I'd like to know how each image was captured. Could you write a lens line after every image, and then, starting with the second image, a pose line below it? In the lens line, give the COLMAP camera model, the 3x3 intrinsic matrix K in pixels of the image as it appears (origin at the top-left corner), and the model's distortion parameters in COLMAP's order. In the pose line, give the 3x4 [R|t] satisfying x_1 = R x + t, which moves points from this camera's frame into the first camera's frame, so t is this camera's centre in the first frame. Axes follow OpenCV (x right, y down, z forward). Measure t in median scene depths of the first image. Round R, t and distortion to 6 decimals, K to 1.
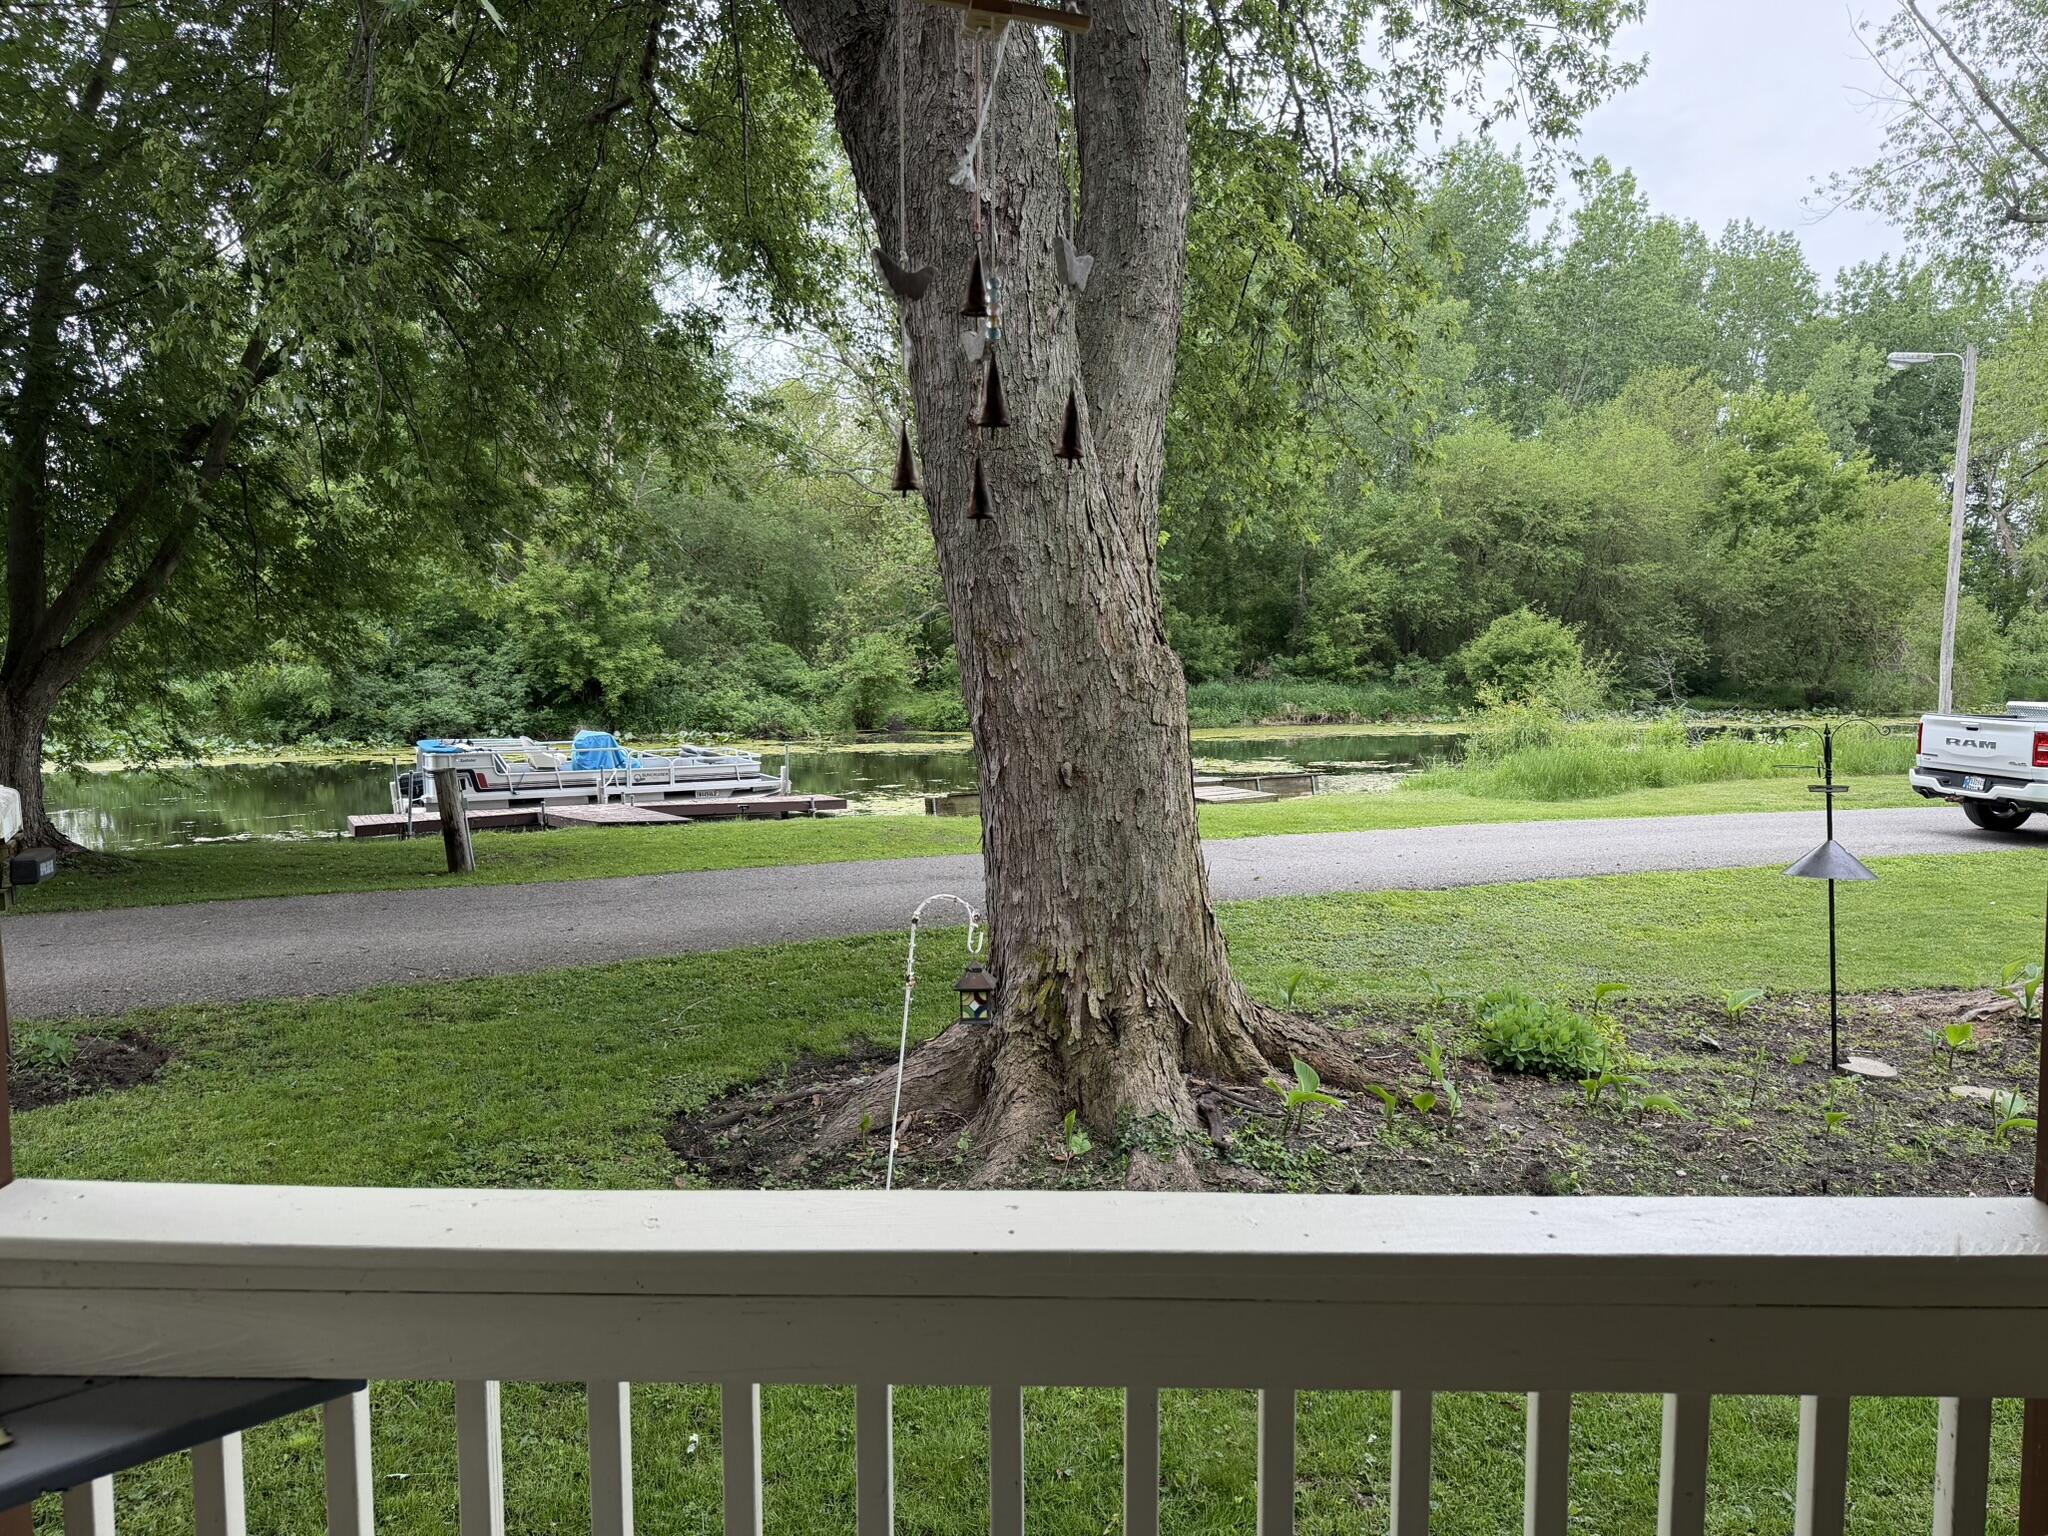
lens RADIAL K [[1426.4, 0, 1034.8], [0, 1426.4, 775.3], [0, 0, 1]] dist [0.069605, -0.022963]
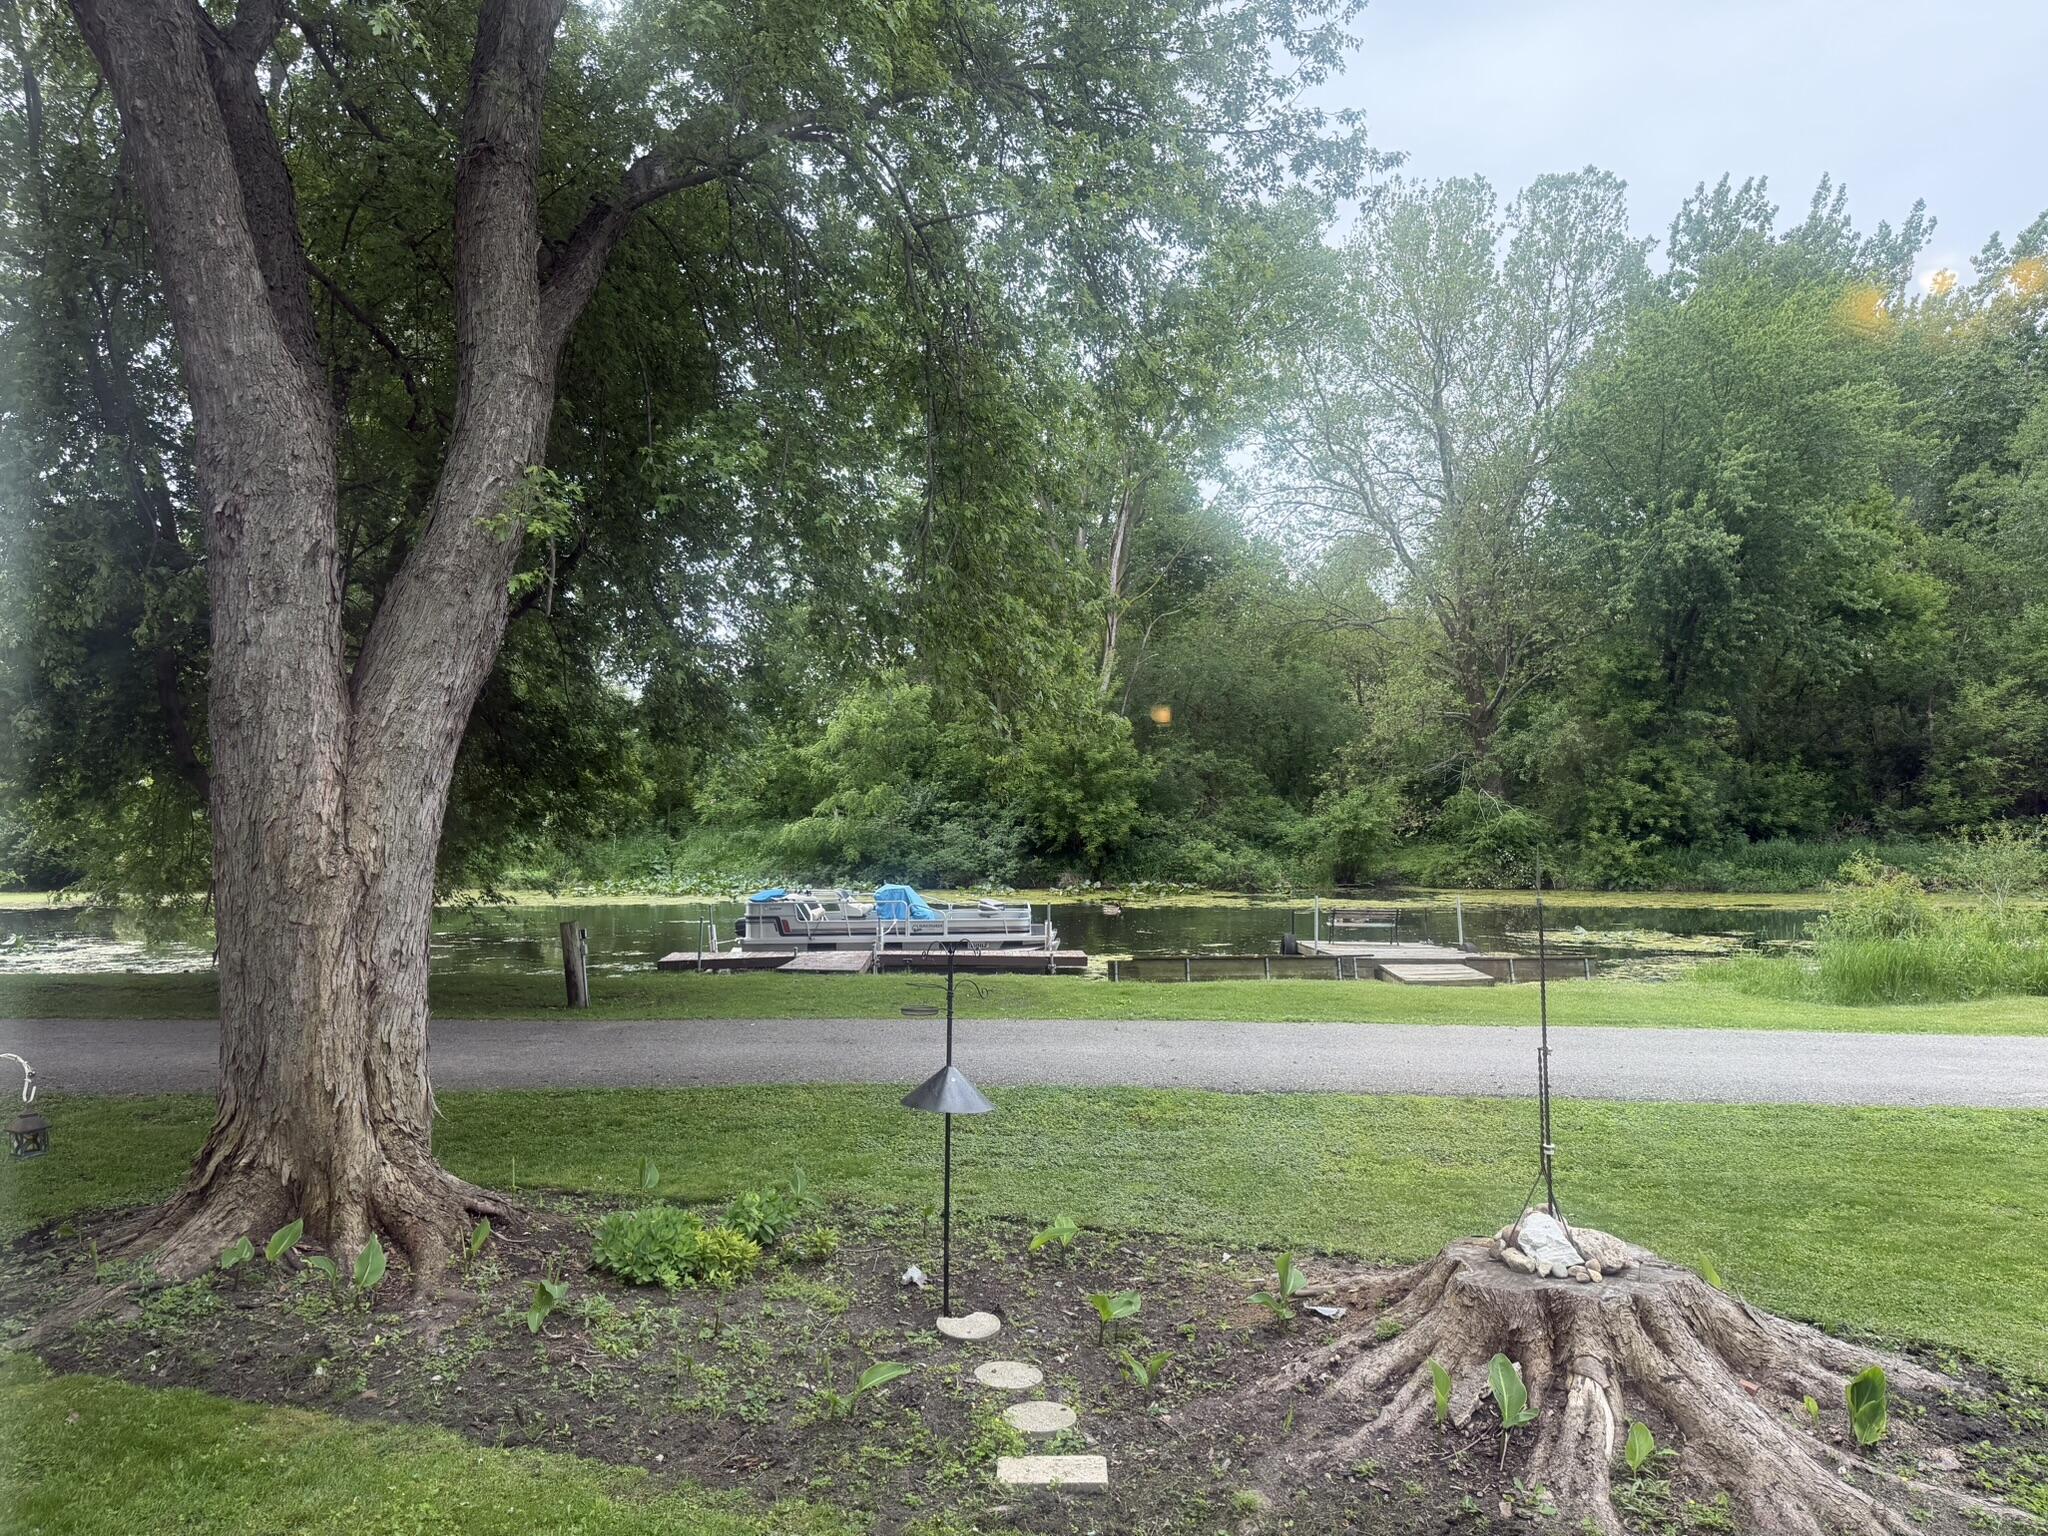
lens RADIAL K [[1426.4, 0, 1023.6], [0, 1426.4, 761.1], [0, 0, 1]] dist [0.069605, -0.022963]
pose [[0.888453, -0.015071, -0.458719, 0.150099], [-0.035794, 0.994141, -0.101988, -0.008462], [0.457569, 0.107031, 0.882709, 0.025039]]
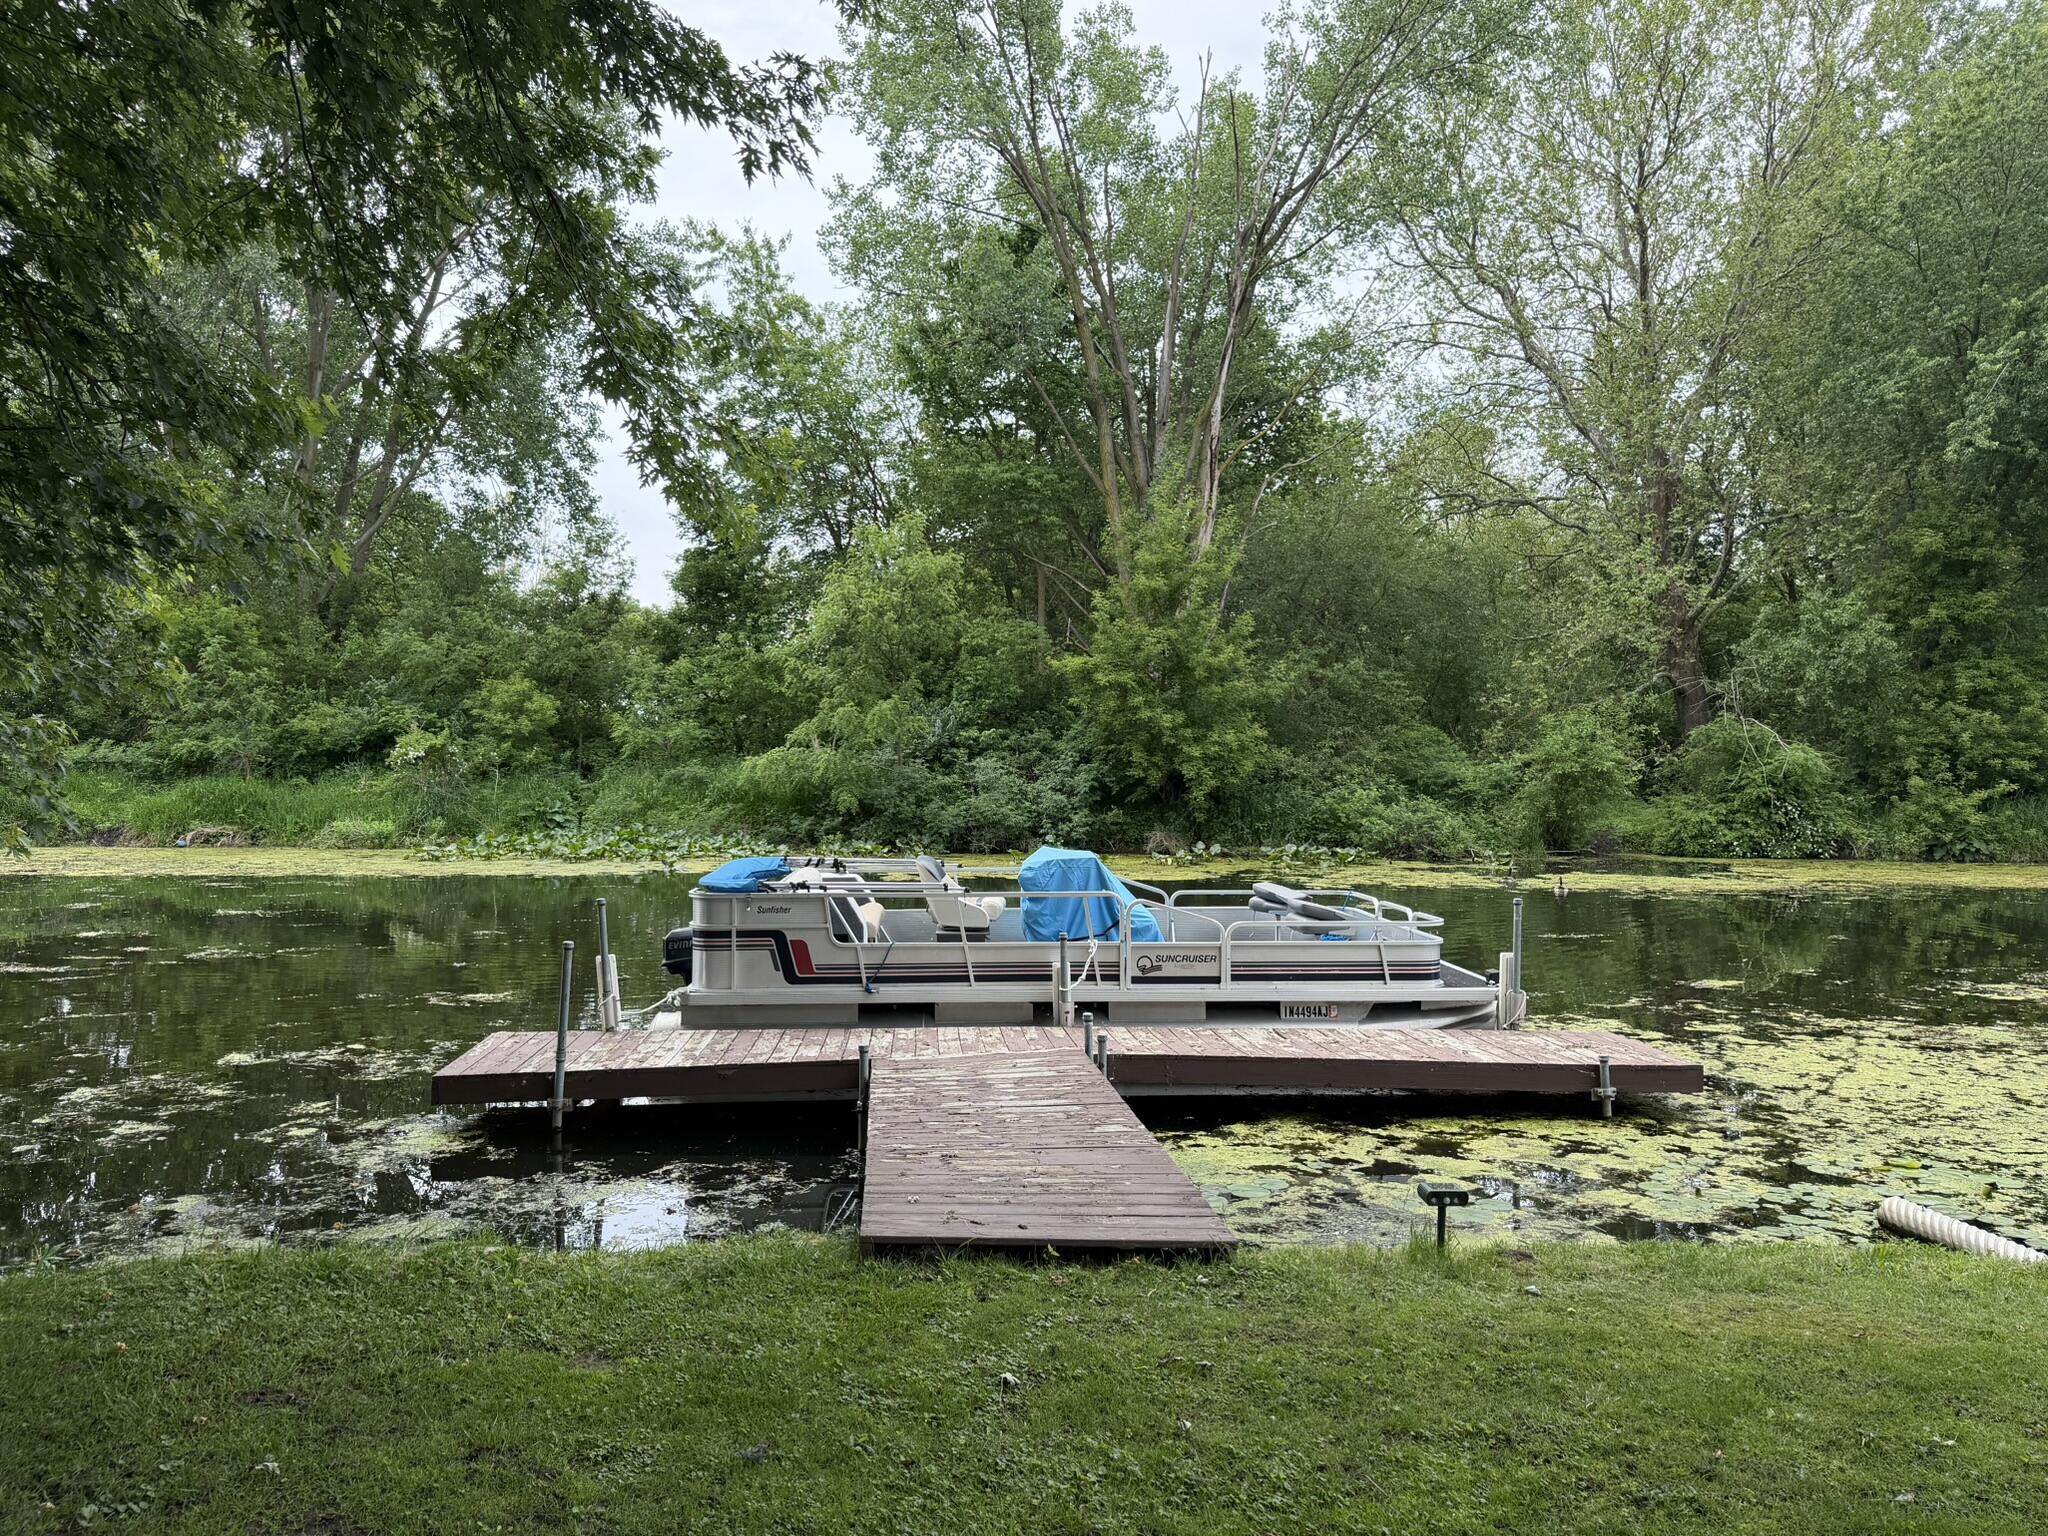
lens RADIAL K [[1426.4, 0, 1028.1], [0, 1426.4, 780.5], [0, 0, 1]] dist [0.069605, -0.022963]
pose [[0.907342, 0.011523, -0.420235, -0.065318], [-0.042052, 0.997098, -0.063455, -0.011857], [0.418284, 0.075247, 0.905194, 0.296737]]
